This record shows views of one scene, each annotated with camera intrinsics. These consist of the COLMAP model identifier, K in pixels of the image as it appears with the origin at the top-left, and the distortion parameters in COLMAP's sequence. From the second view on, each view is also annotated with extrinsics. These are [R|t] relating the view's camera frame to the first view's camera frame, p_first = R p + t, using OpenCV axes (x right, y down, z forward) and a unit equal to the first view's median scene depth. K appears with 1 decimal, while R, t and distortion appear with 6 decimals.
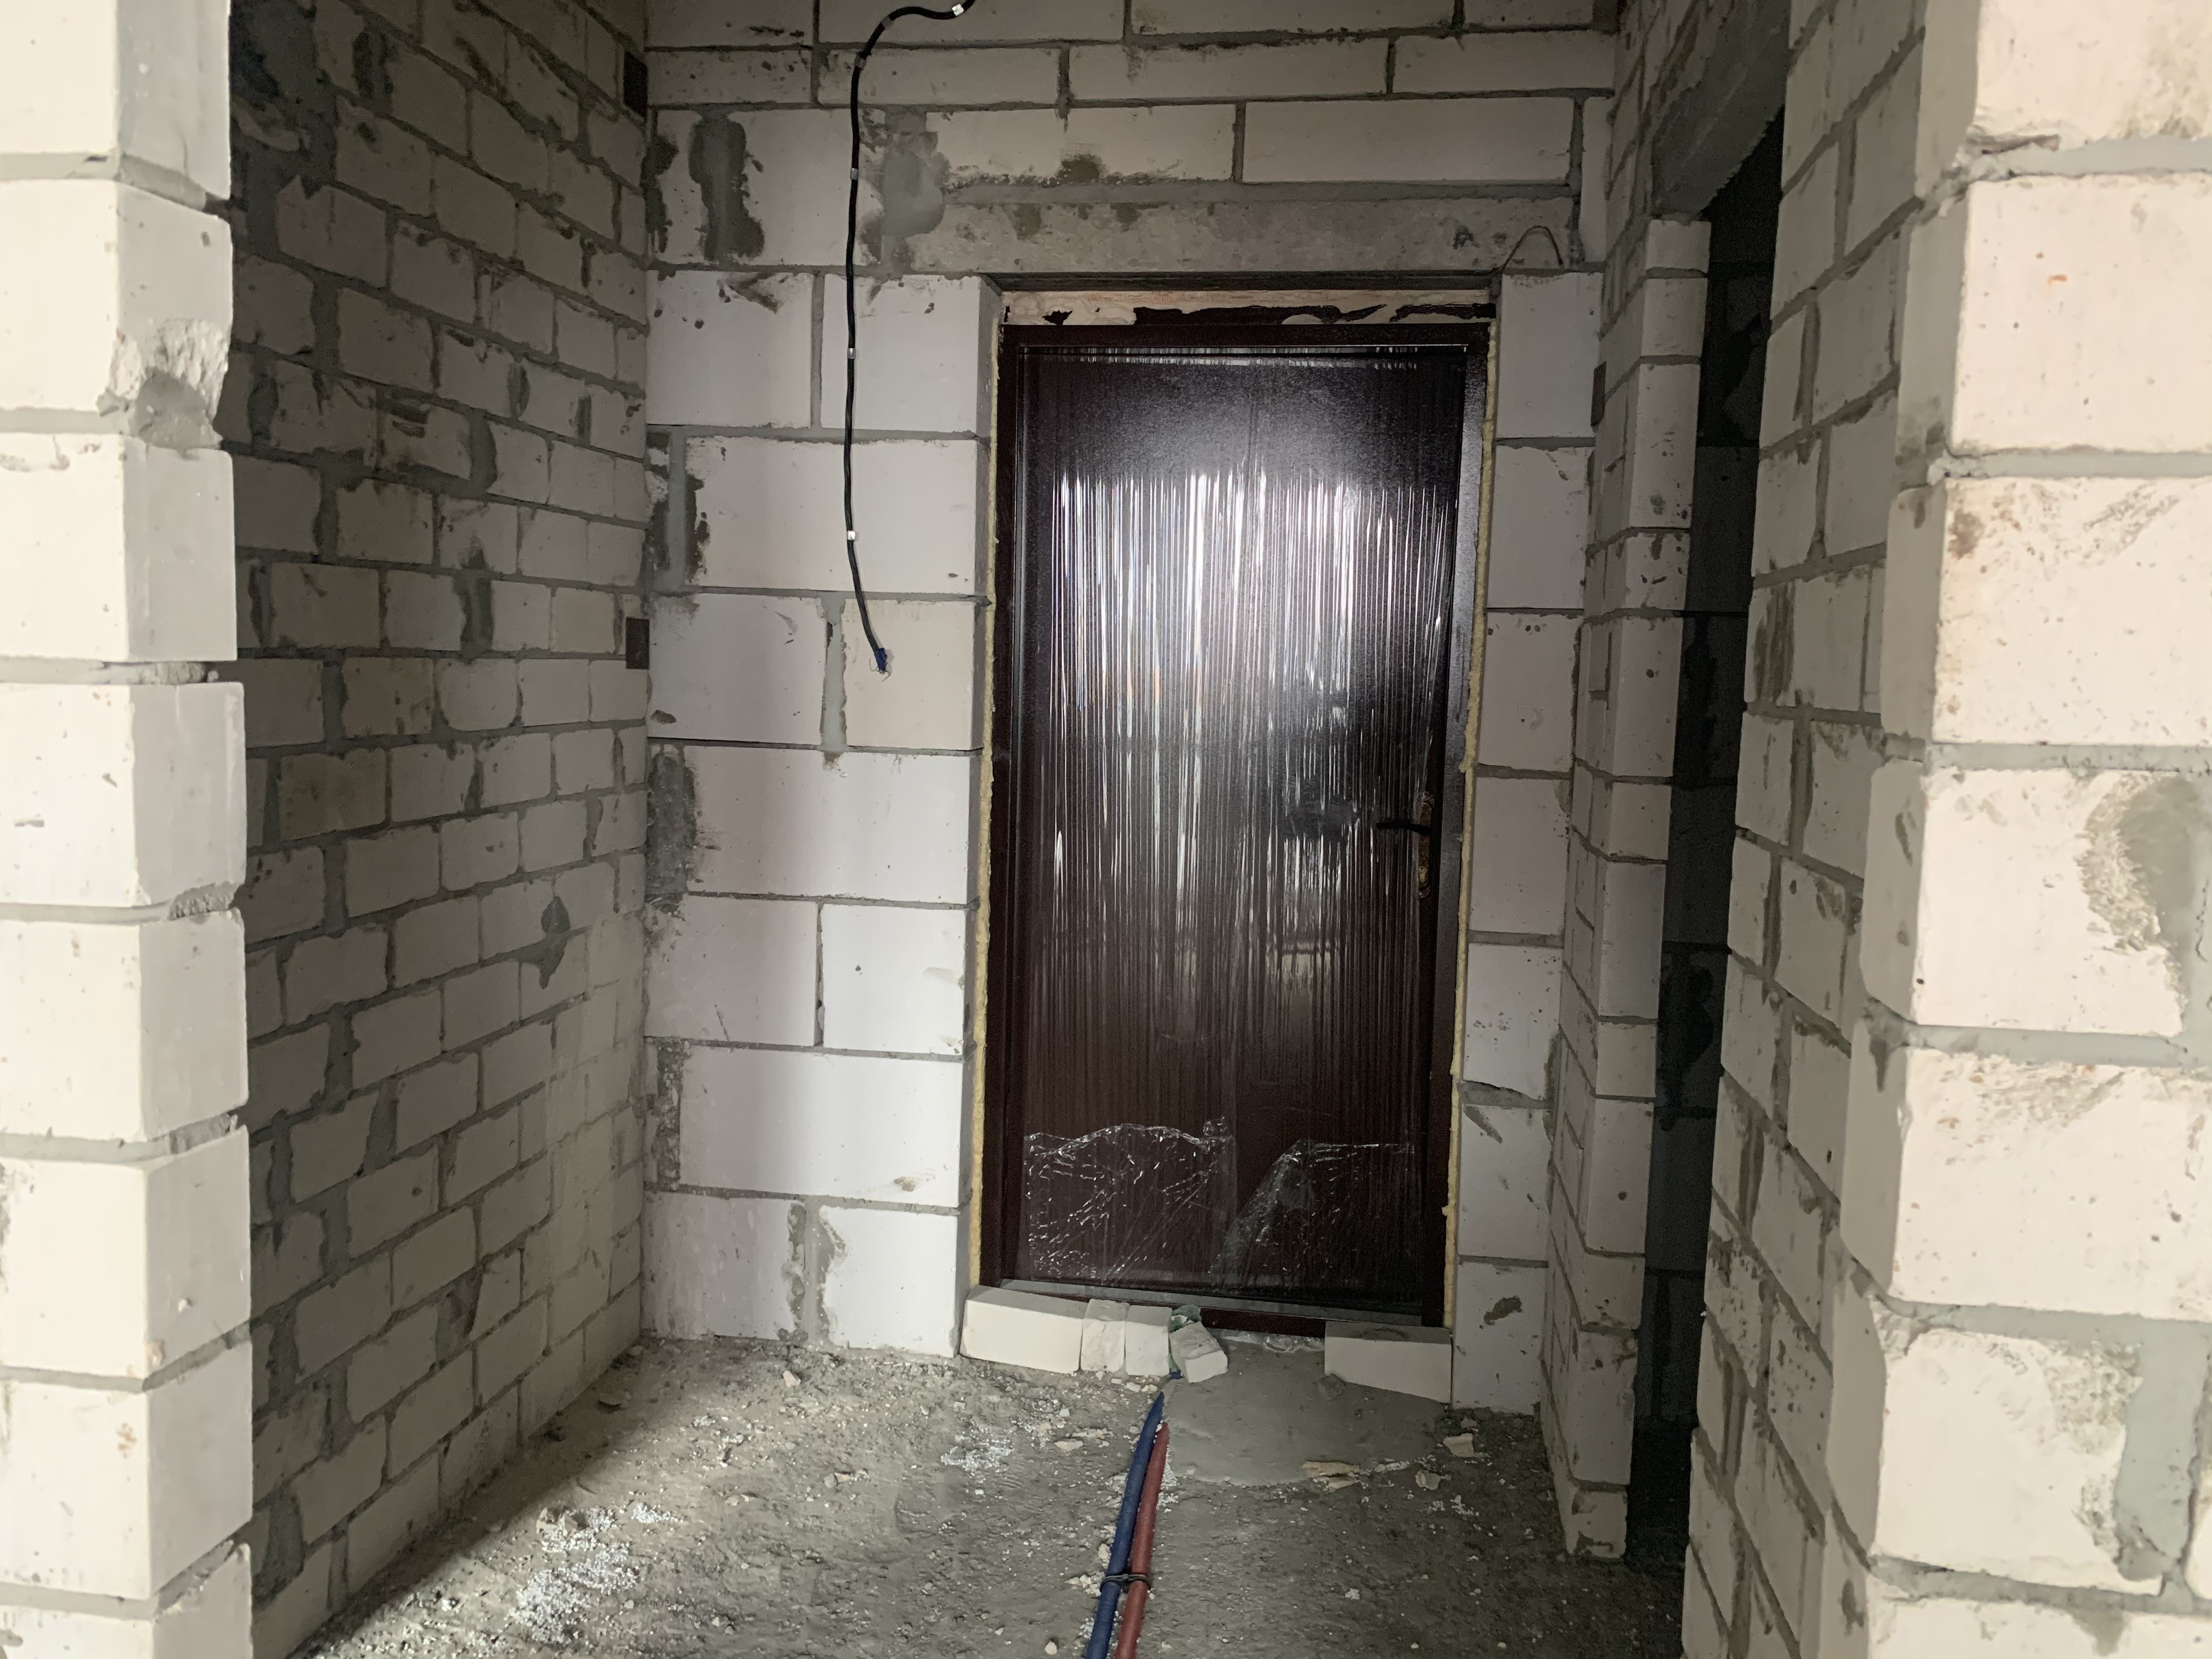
lens RADIAL K [[1687.0, 0, 1104.0], [0, 1687.0, 820.3], [0, 0, 1]] dist [0.003224, 0.000131]
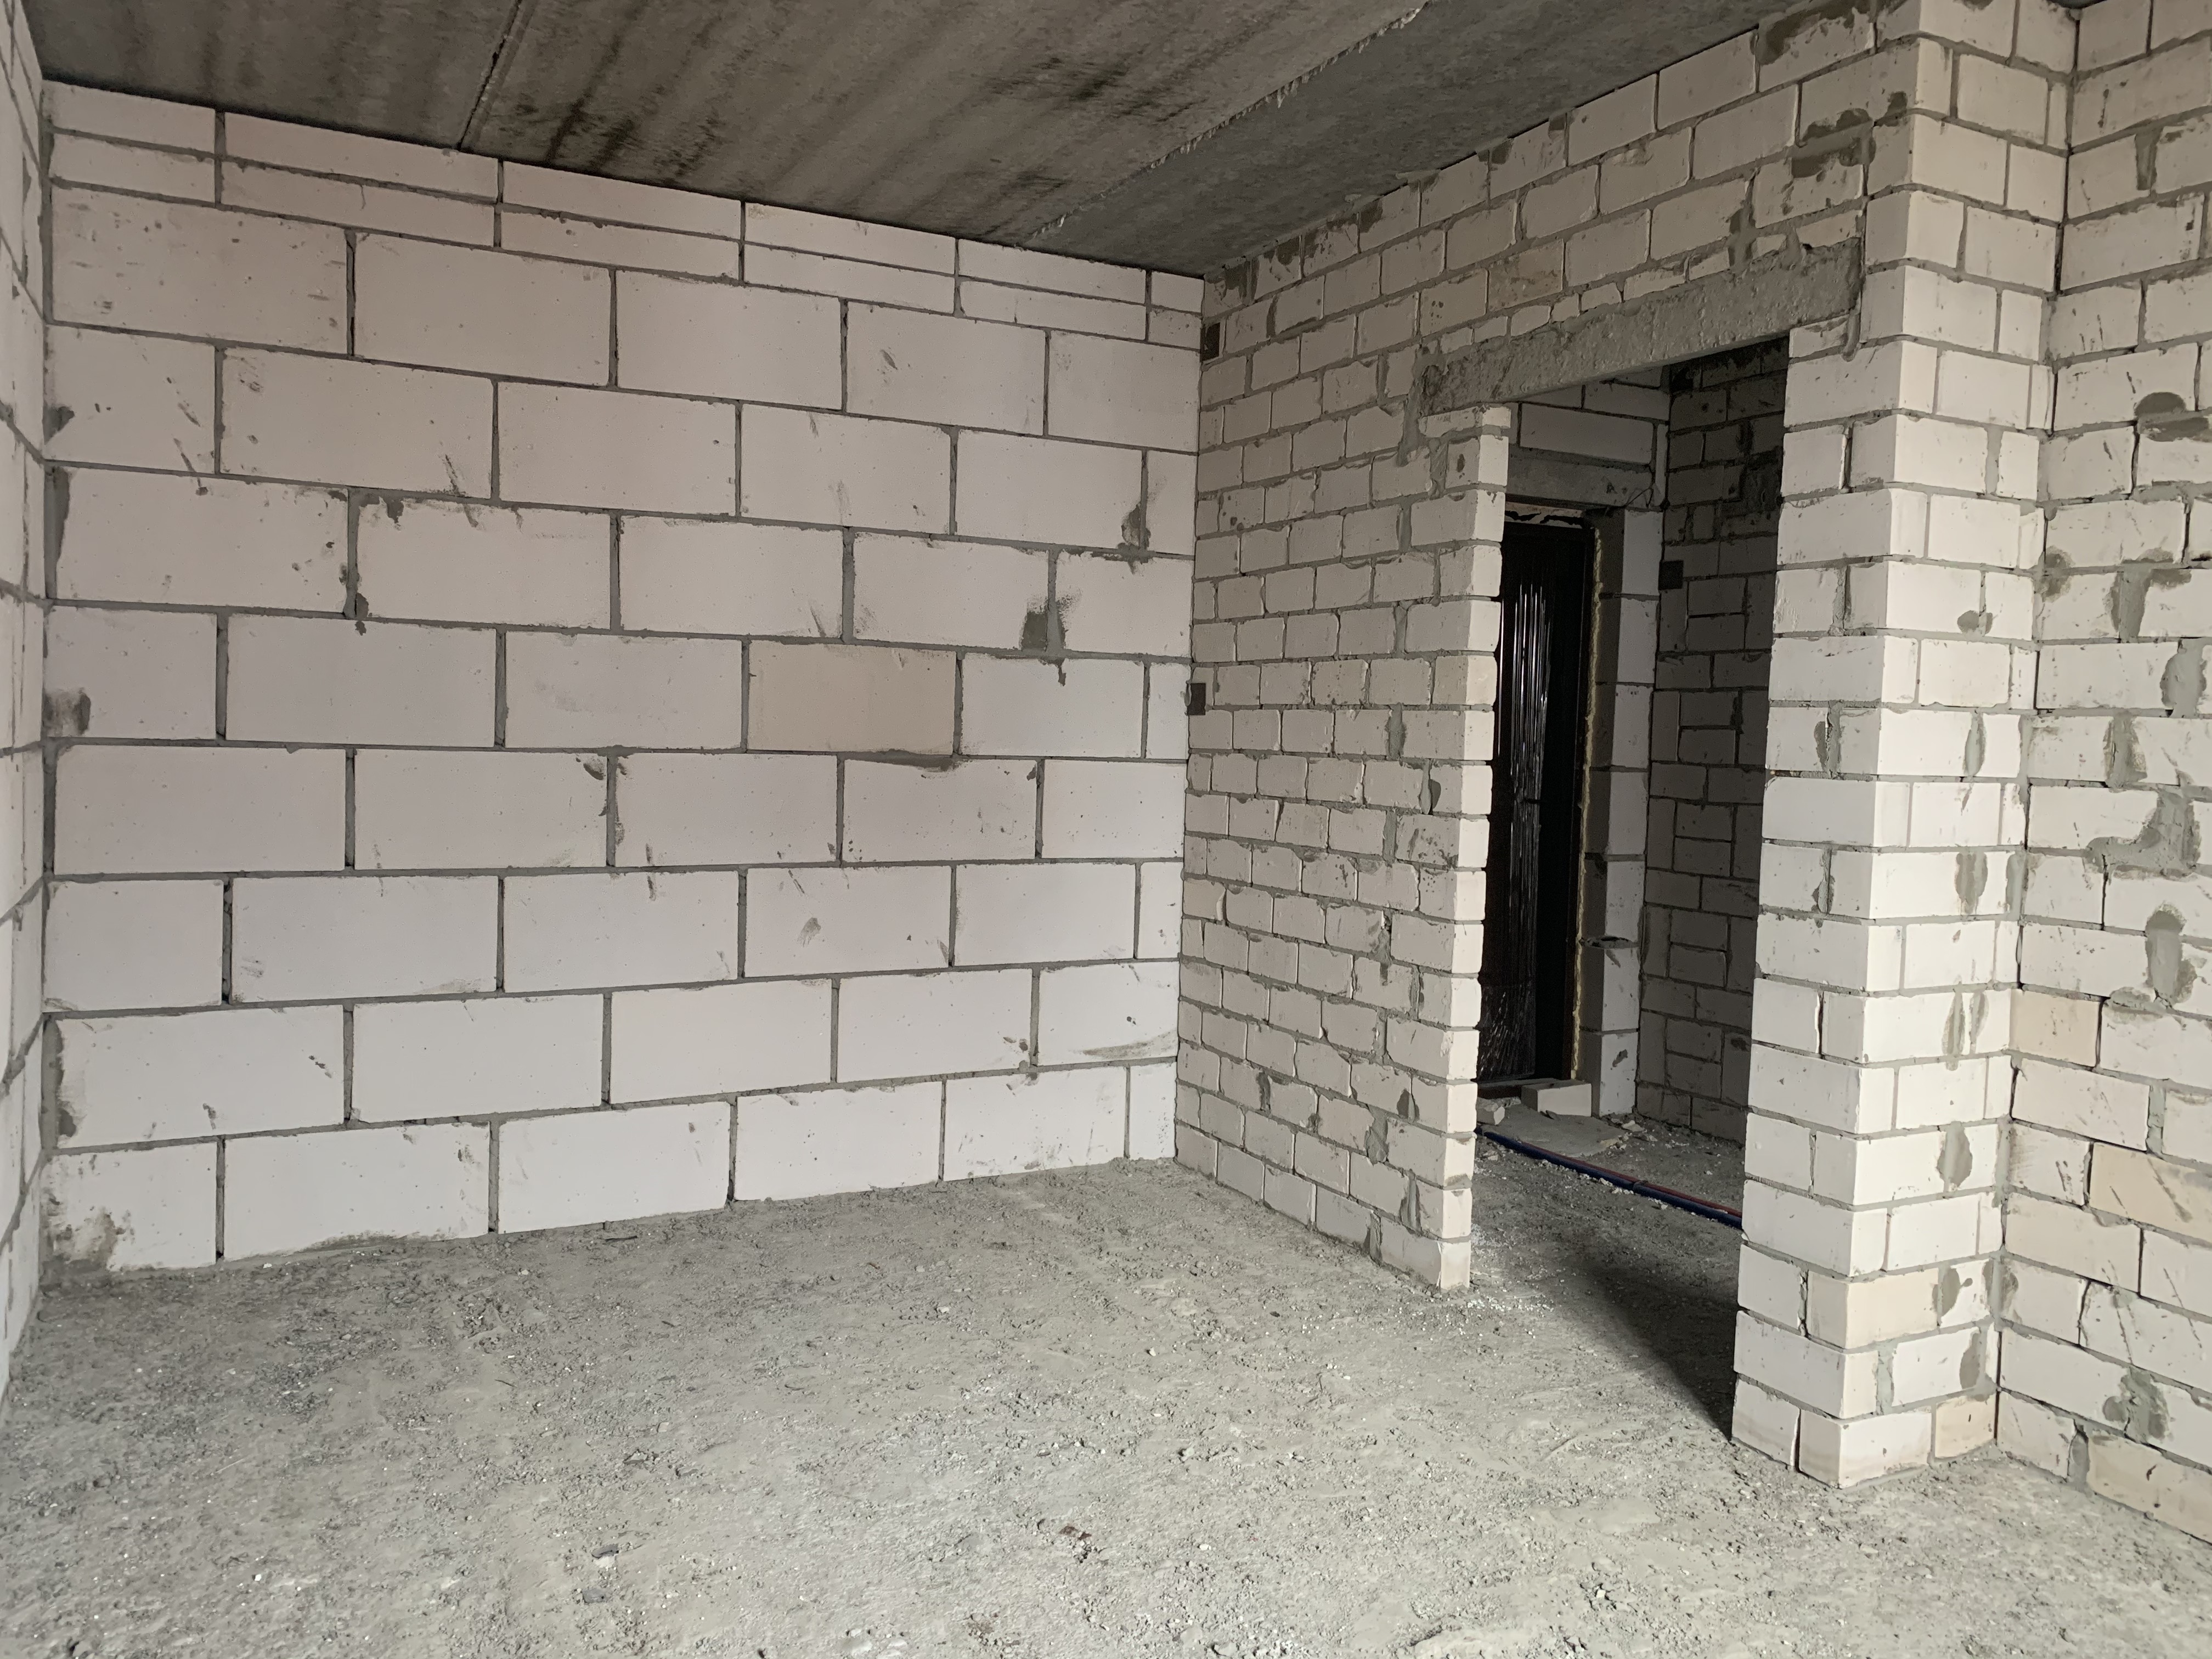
lens RADIAL K [[1687.0, 0, 1104.0], [0, 1687.0, 820.3], [0, 0, 1]] dist [0.003224, 0.000131]
pose [[0.807265, -0.050261, 0.588045, -1.321081], [0.059642, 0.998214, 0.003443, -0.012138], [-0.587168, 0.032292, 0.808821, -0.181833]]
